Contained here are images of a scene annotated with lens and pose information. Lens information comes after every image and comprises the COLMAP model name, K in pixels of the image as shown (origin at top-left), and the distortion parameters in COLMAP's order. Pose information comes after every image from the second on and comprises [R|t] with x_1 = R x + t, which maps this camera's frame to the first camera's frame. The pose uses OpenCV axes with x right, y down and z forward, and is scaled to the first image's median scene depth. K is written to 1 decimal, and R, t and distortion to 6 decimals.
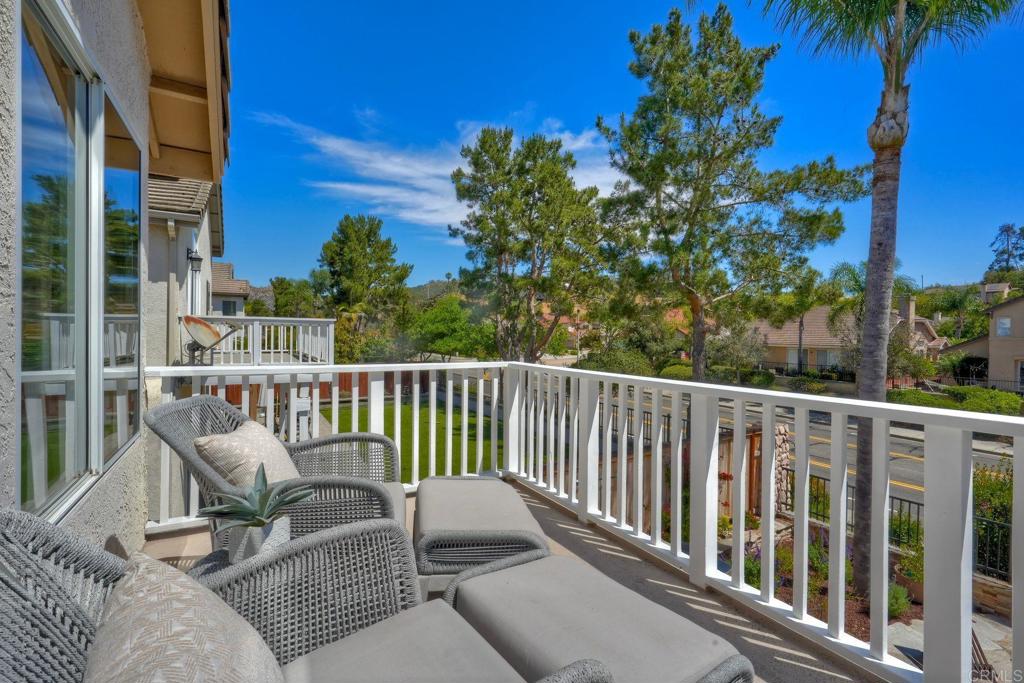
lens RADIAL K [[462.3, 0, 512.0], [0, 462.3, 341.5], [0, 0, 1]] dist [0.000369, 0.000158]
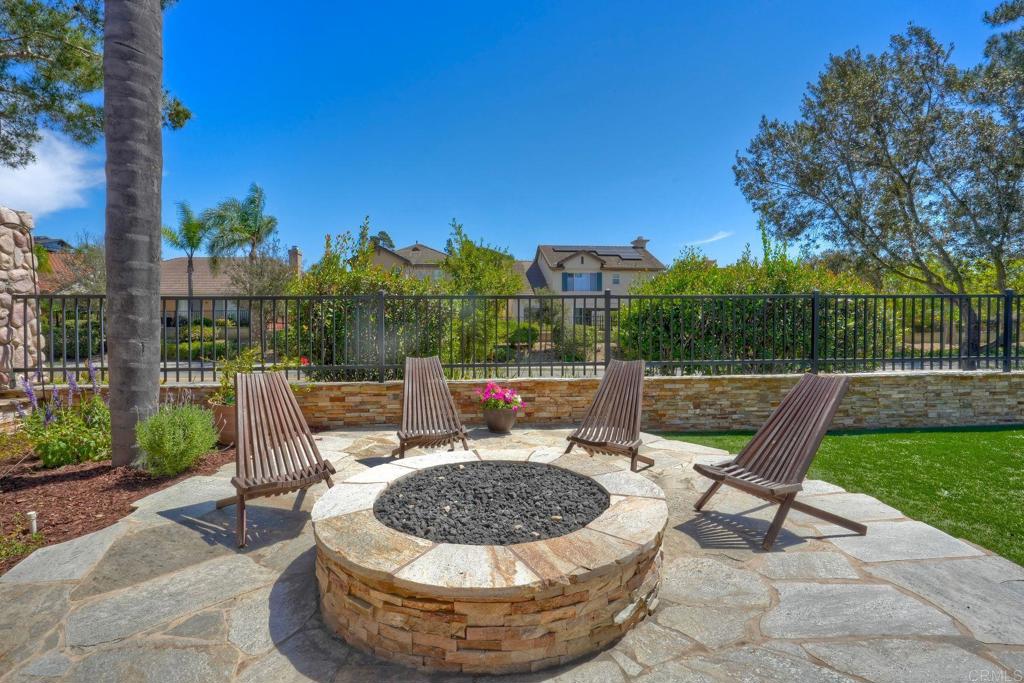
lens RADIAL K [[485.3, 0, 512.0], [0, 485.3, 341.5], [0, 0, 1]] dist [-0.002106, -0.000343]
pose [[0.448209, -0.052228, 0.892402, 0.135618], [0.023584, 0.998635, 0.046600, 0.112545], [-0.893618, 0.000160, 0.448829, 0.120742]]
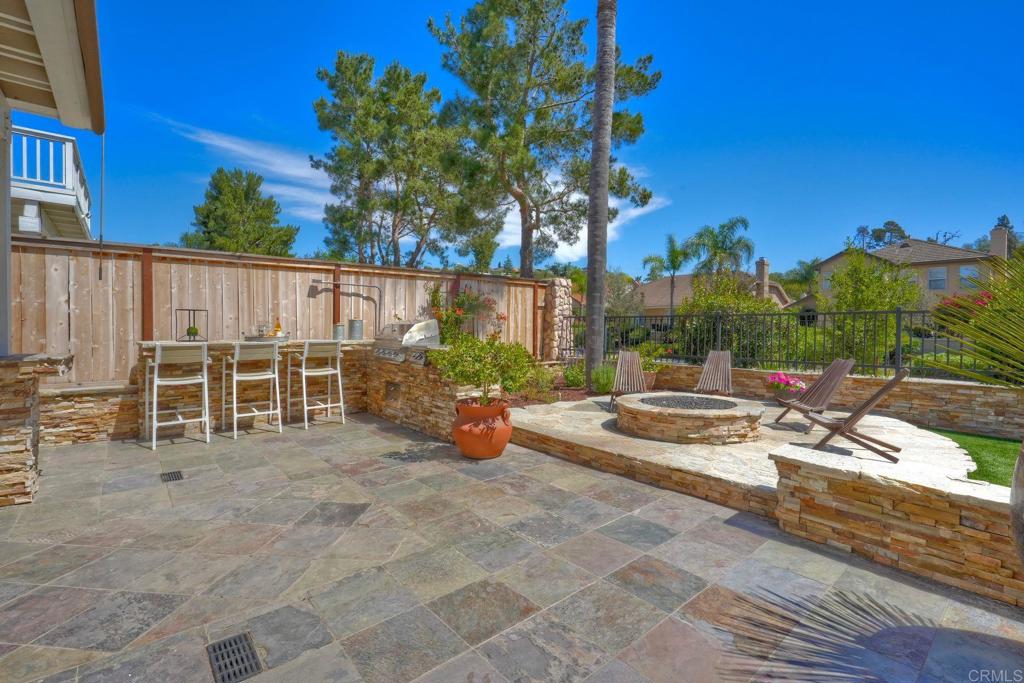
lens RADIAL K [[466.8, 0, 512.3], [0, 466.8, 331.4], [0, 0, 1]] dist [-0.000391, 0.000021]
pose [[0.985336, -0.008922, 0.170390, 0.103046], [0.009574, 0.999950, -0.003005, 0.112833], [-0.170354, 0.004592, 0.985372, -0.017678]]
